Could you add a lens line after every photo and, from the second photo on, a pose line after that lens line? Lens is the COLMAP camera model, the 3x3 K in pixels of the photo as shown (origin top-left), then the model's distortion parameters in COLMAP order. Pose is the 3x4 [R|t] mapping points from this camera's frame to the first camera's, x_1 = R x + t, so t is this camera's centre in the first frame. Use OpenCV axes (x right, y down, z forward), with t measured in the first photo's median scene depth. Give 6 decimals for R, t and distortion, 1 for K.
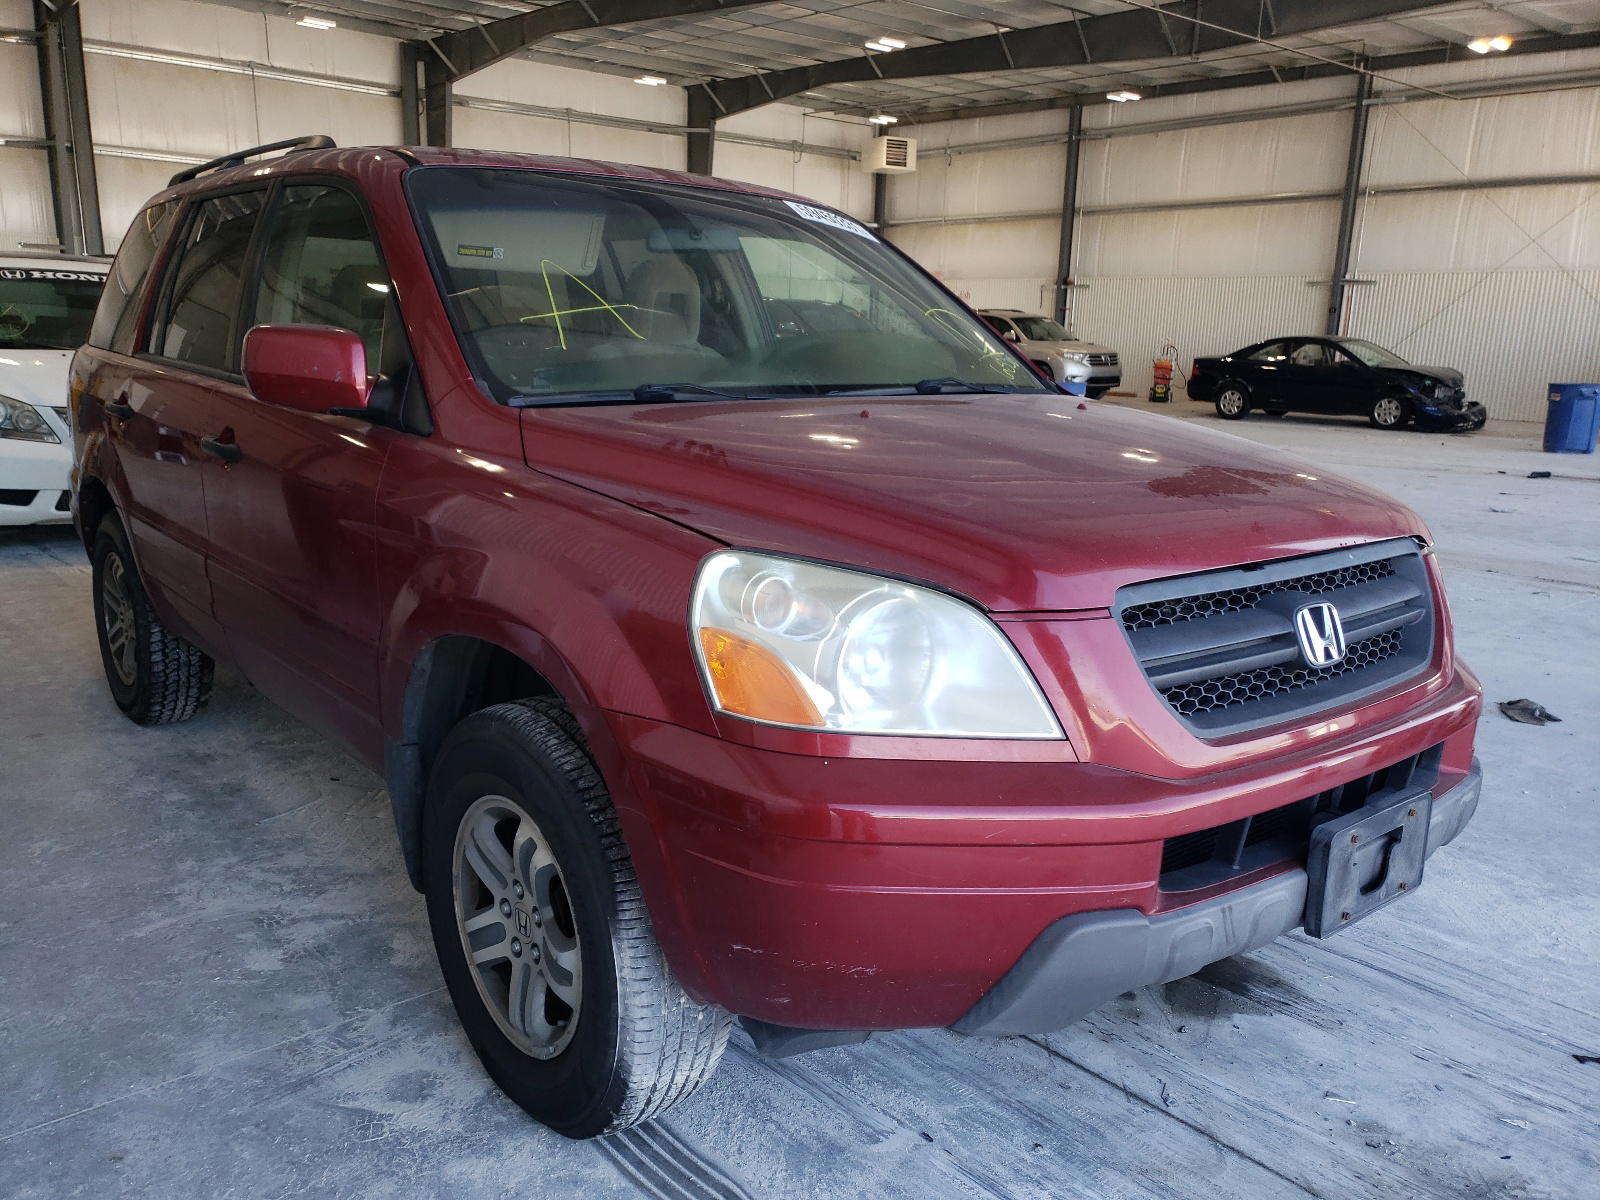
lens RADIAL K [[1195.2, 0, 800.0], [0, 1195.2, 600.0], [0, 0, 1]] dist [-0.002405, -0.000667]
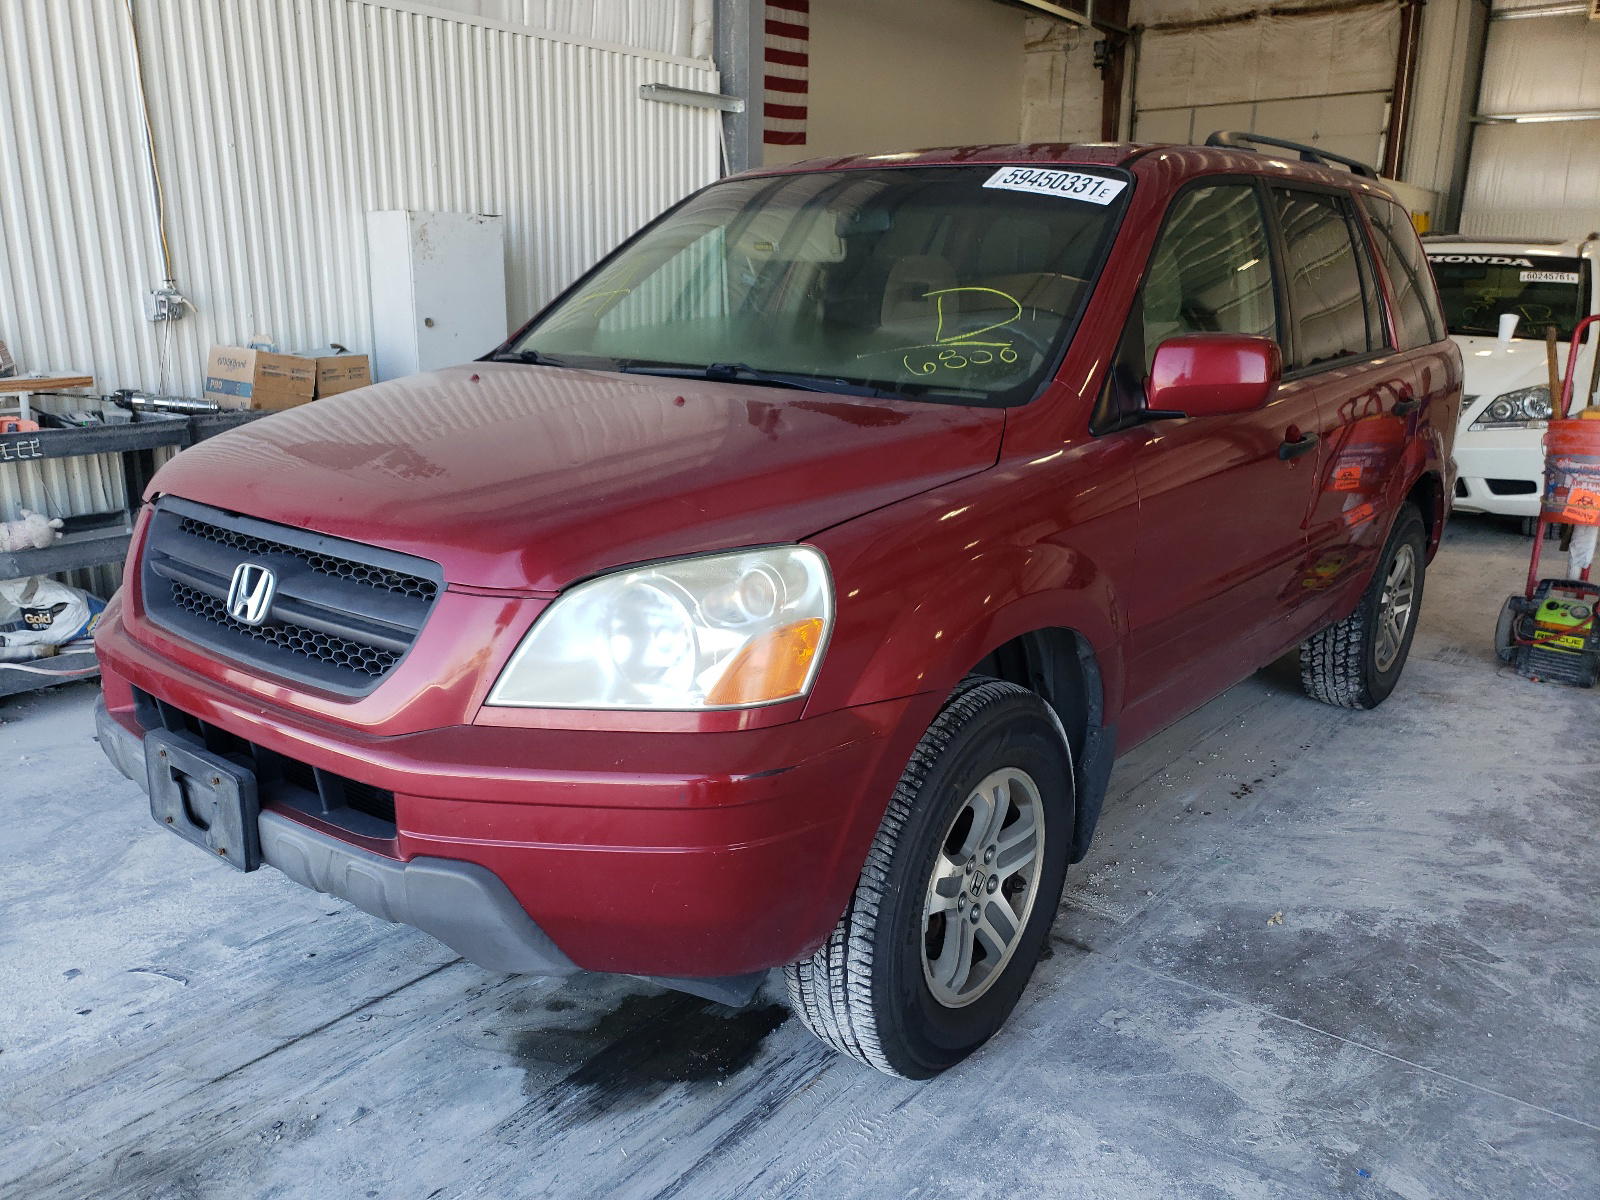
lens RADIAL K [[1272.3, 0, 800.0], [0, 1272.3, 600.0], [0, 0, 1]] dist [0.004776, 0.002408]
pose [[0.219641, 0.218924, -0.950700, 1.492434], [-0.218988, 0.960692, 0.170632, -0.248307], [0.950685, 0.170714, 0.258949, 1.056992]]
